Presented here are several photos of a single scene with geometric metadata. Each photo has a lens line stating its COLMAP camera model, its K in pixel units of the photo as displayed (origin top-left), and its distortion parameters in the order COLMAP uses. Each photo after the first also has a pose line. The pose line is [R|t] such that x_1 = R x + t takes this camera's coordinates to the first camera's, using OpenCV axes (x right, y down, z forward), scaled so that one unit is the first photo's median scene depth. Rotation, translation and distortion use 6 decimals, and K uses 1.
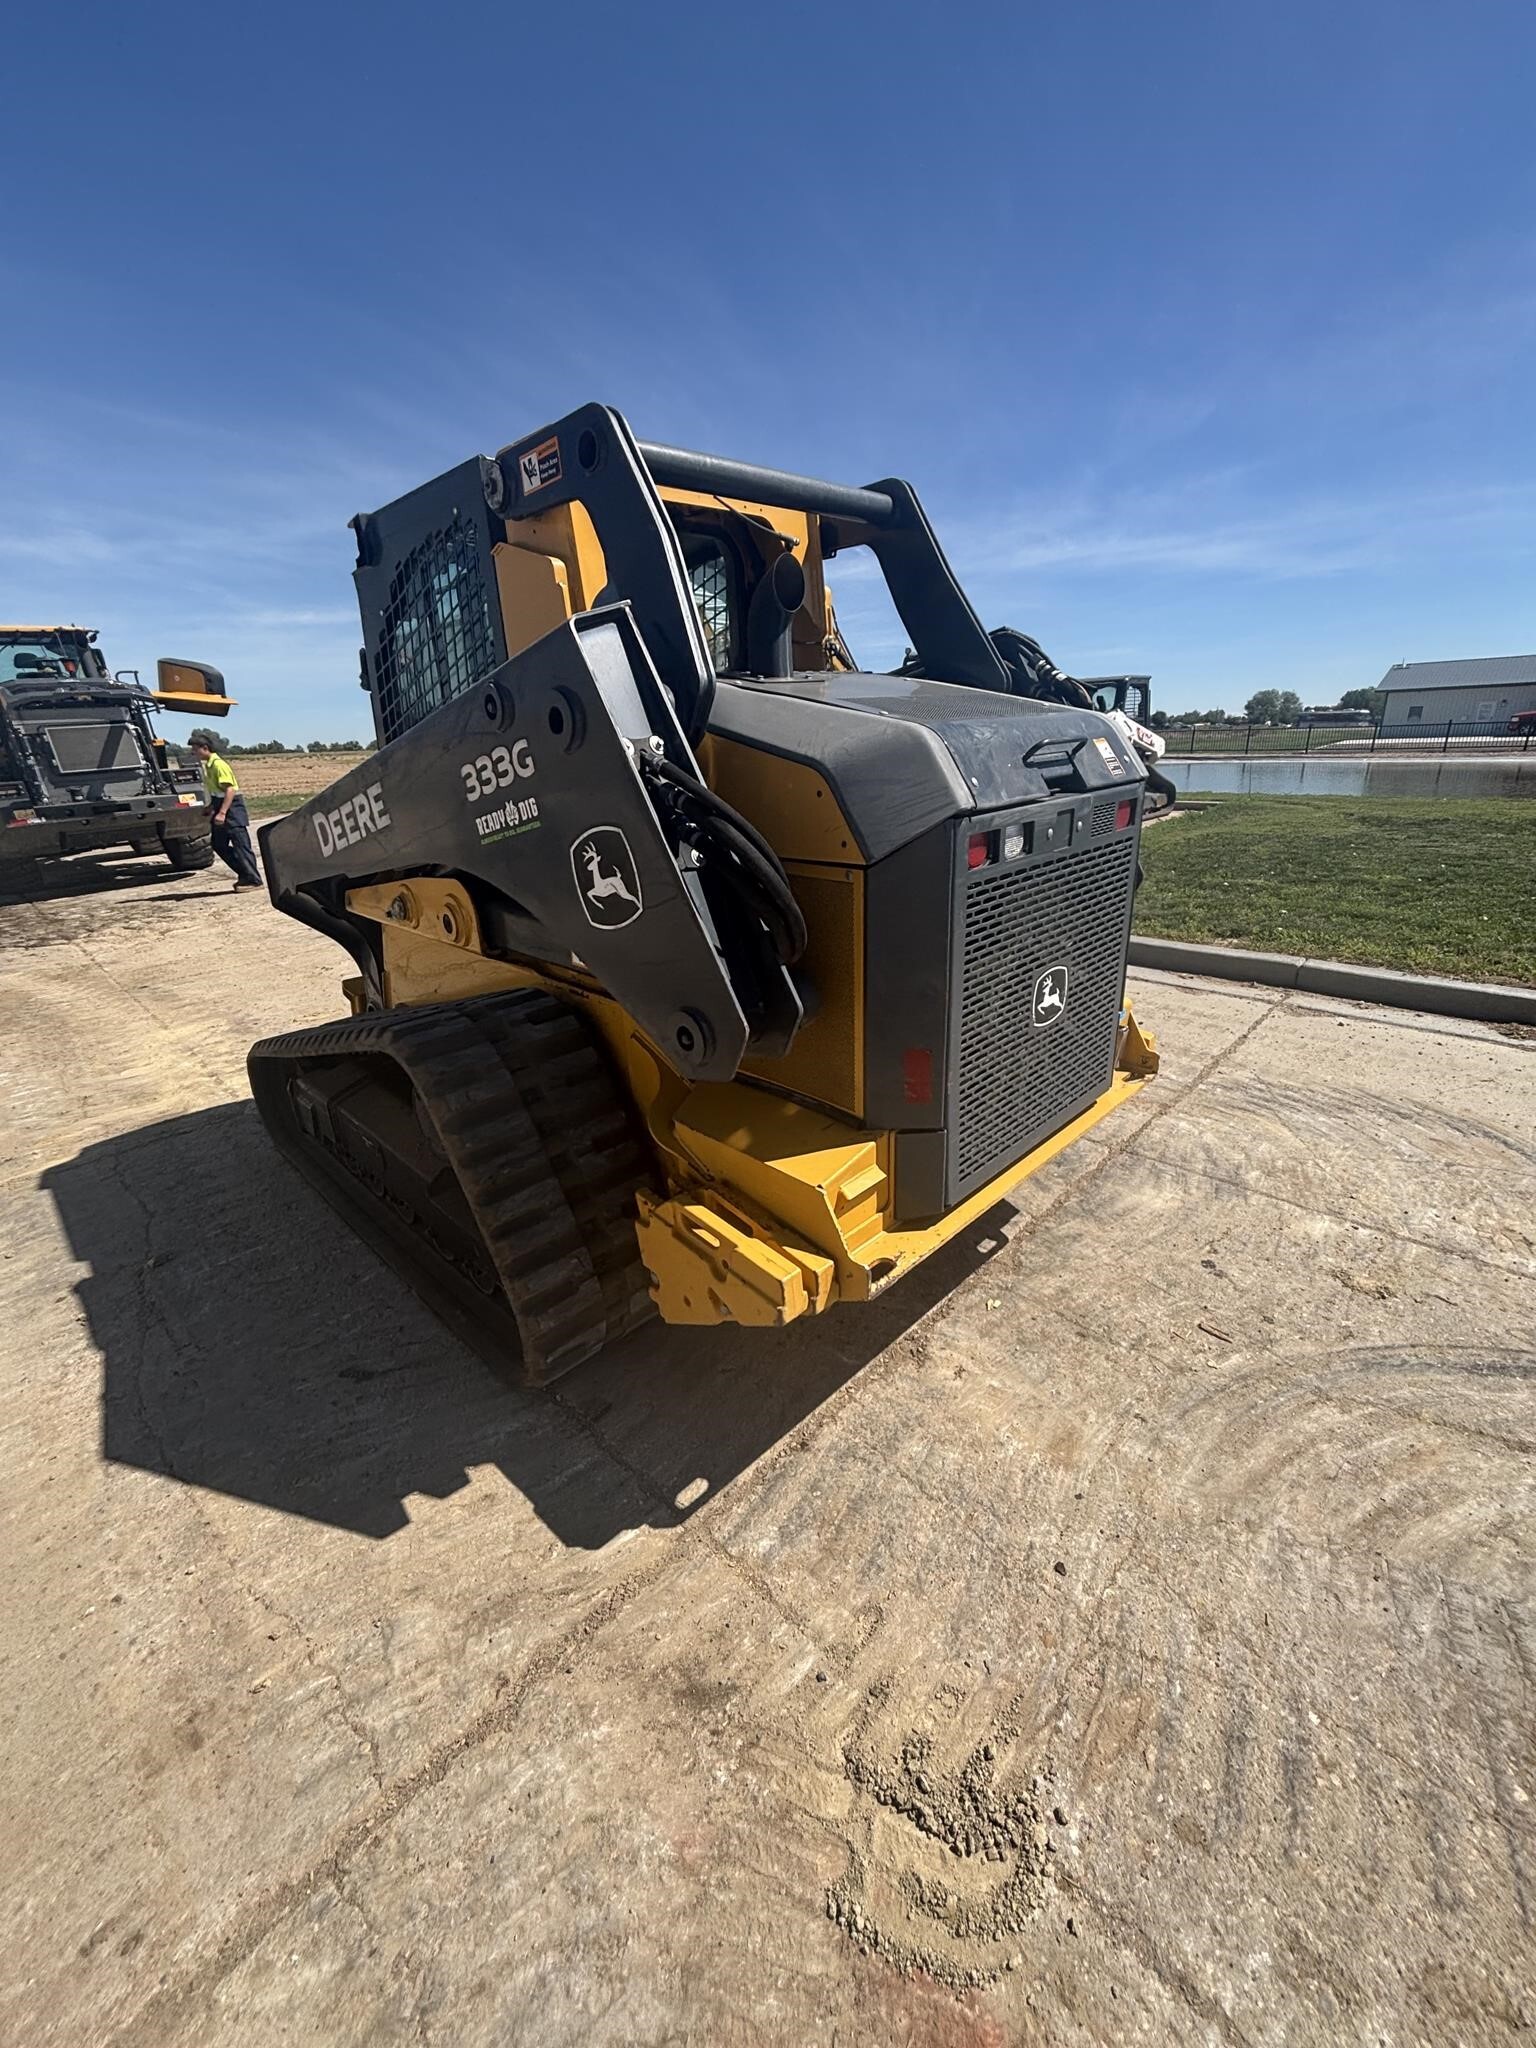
lens RADIAL K [[828.3, 0, 773.1], [0, 828.3, 1017.8], [0, 0, 1]] dist [-0.004122, 0.002464]
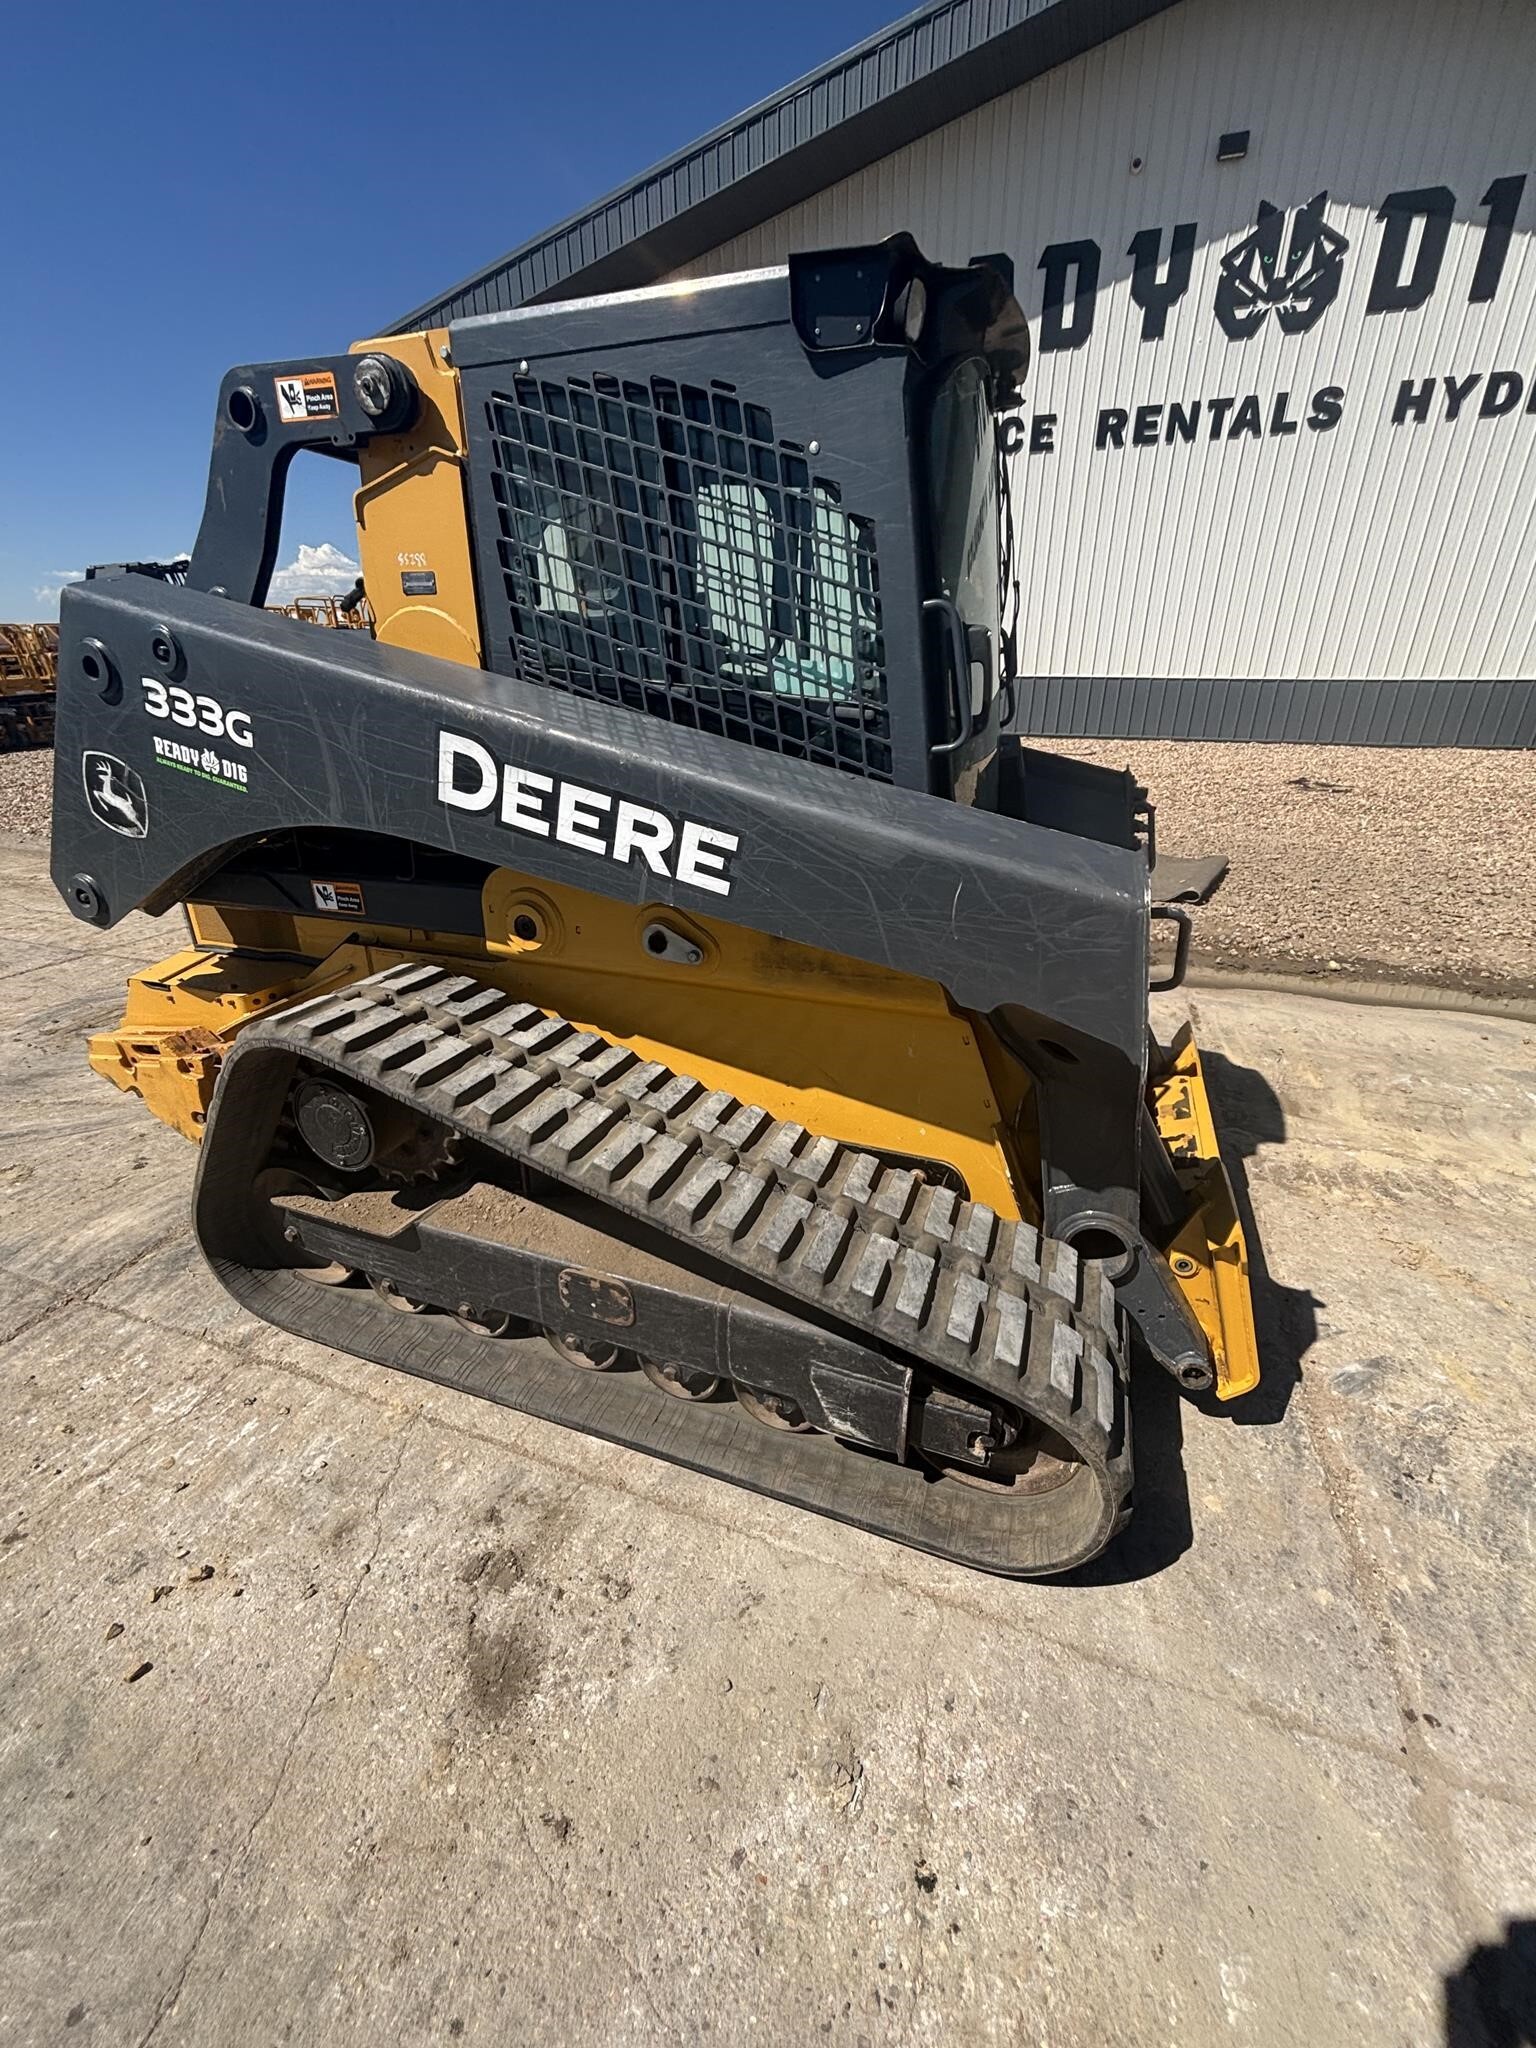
lens RADIAL K [[823.5, 0, 771.6], [0, 823.5, 1019.5], [0, 0, 1]] dist [0.001603, 0.000804]
pose [[-0.908882, 0.200706, -0.365583, 0.122670], [-0.101634, 0.743565, 0.660894, -0.918002], [0.404480, 0.637830, -0.655415, 2.537741]]
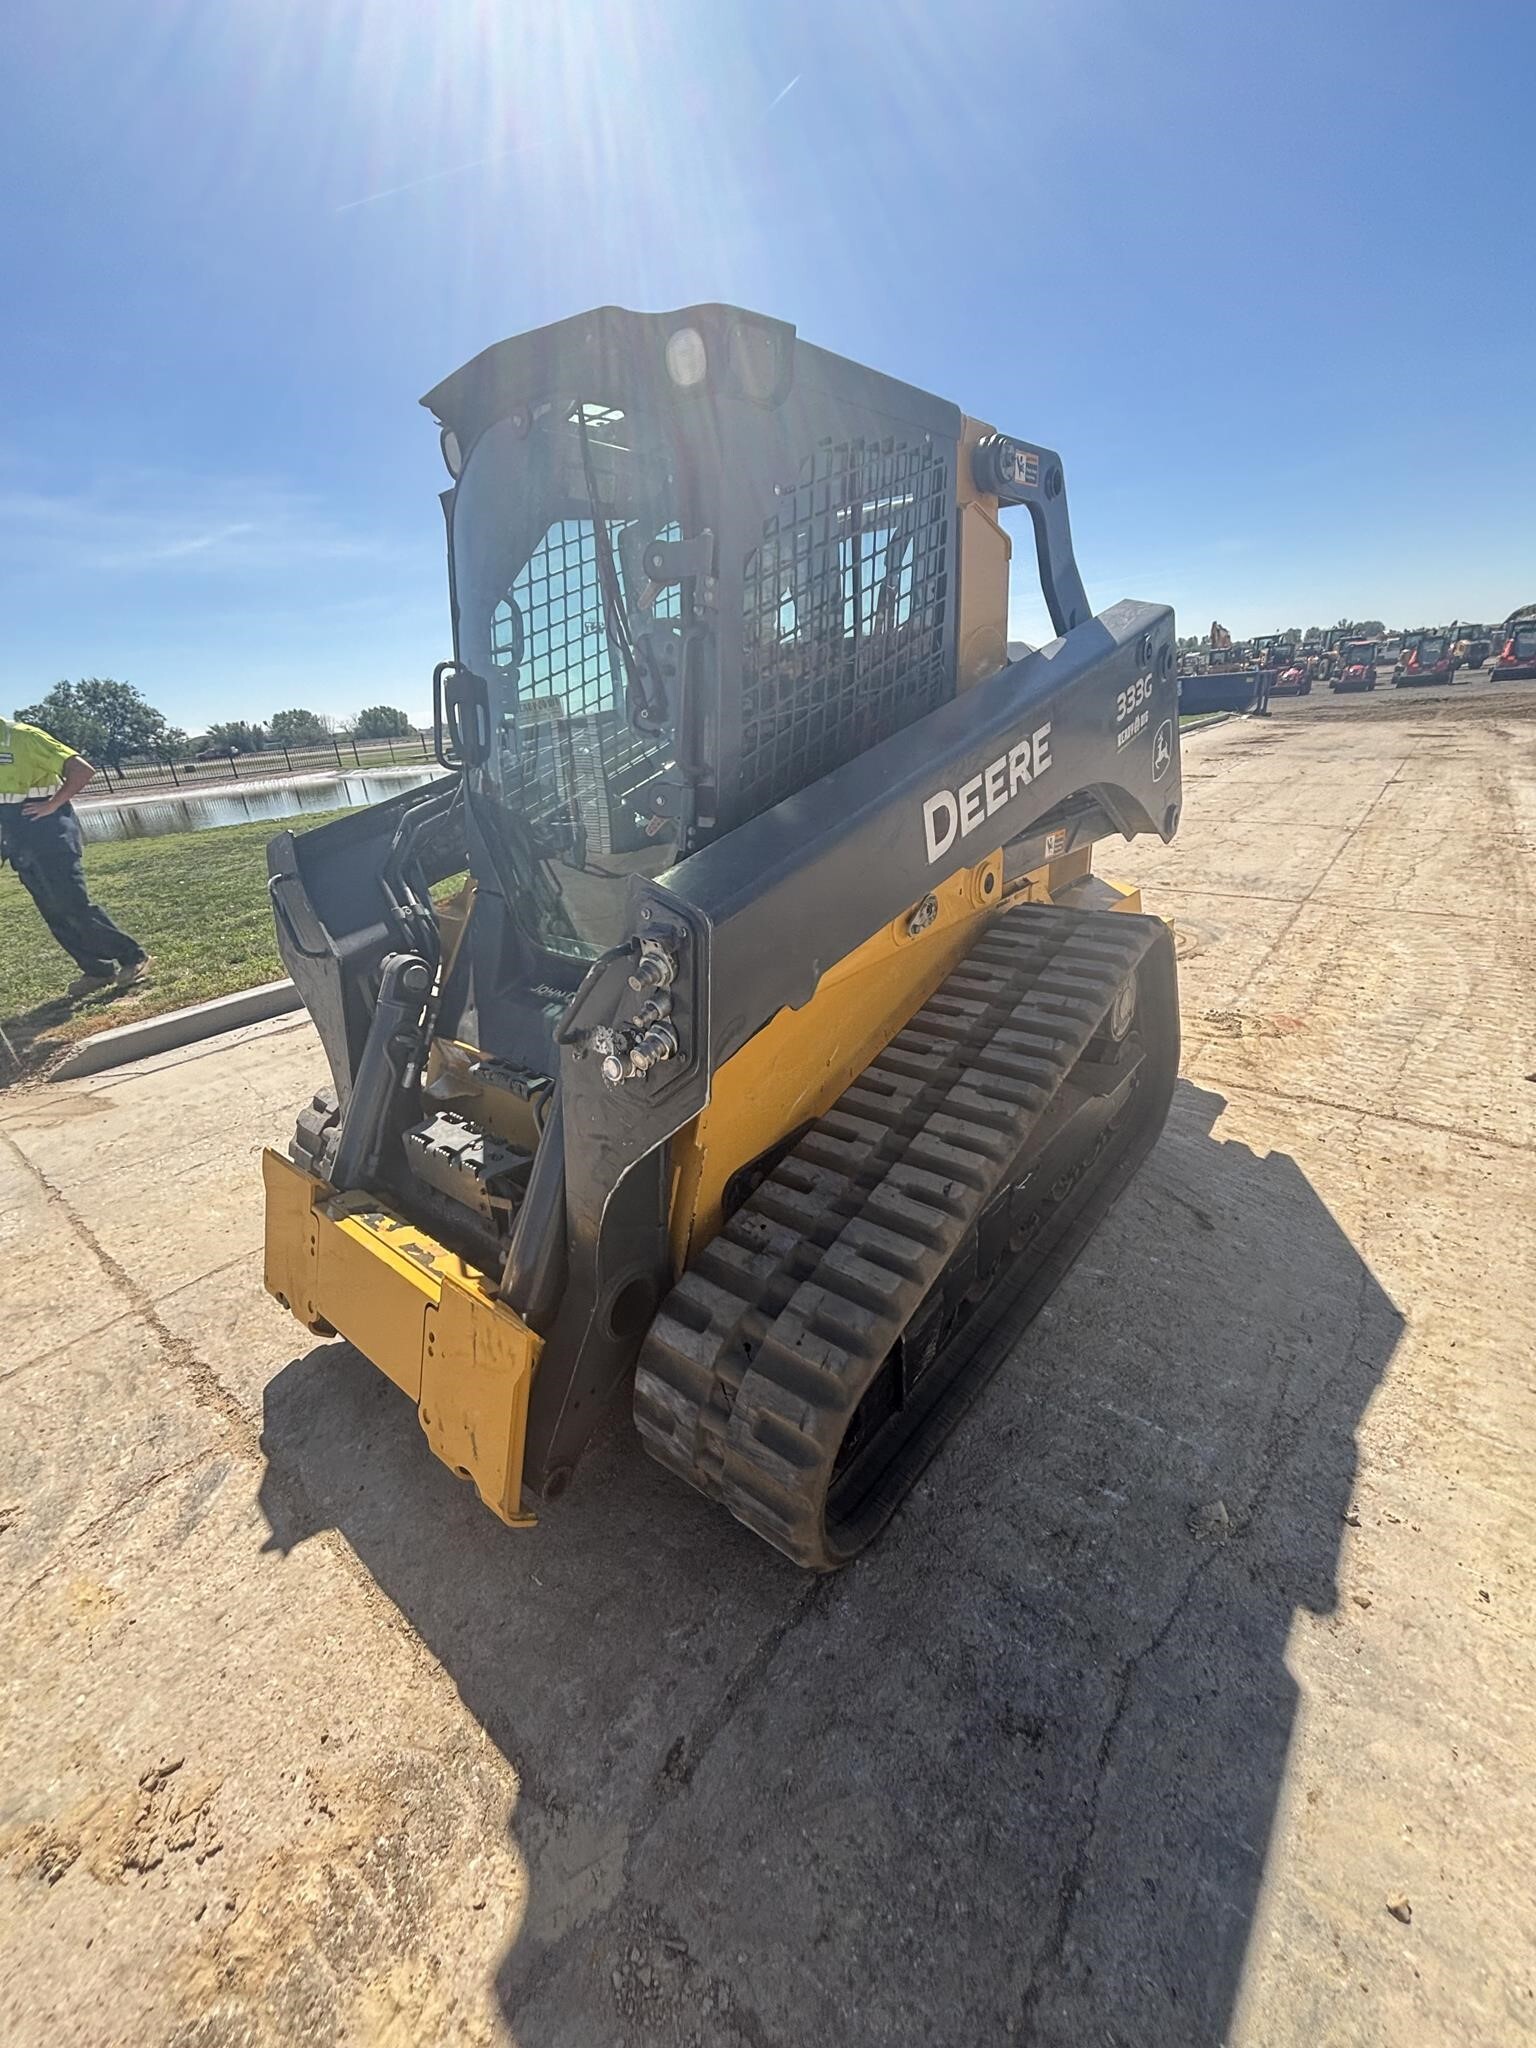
lens RADIAL K [[823.9, 0, 776.2], [0, 823.9, 1023.5], [0, 0, 1]] dist [0.000196, 0.000858]
pose [[-0.097500, -0.325498, 0.940502, -1.638719], [0.398018, 0.853390, 0.336611, -0.490014], [-0.912182, 0.407156, 0.046348, 1.567392]]
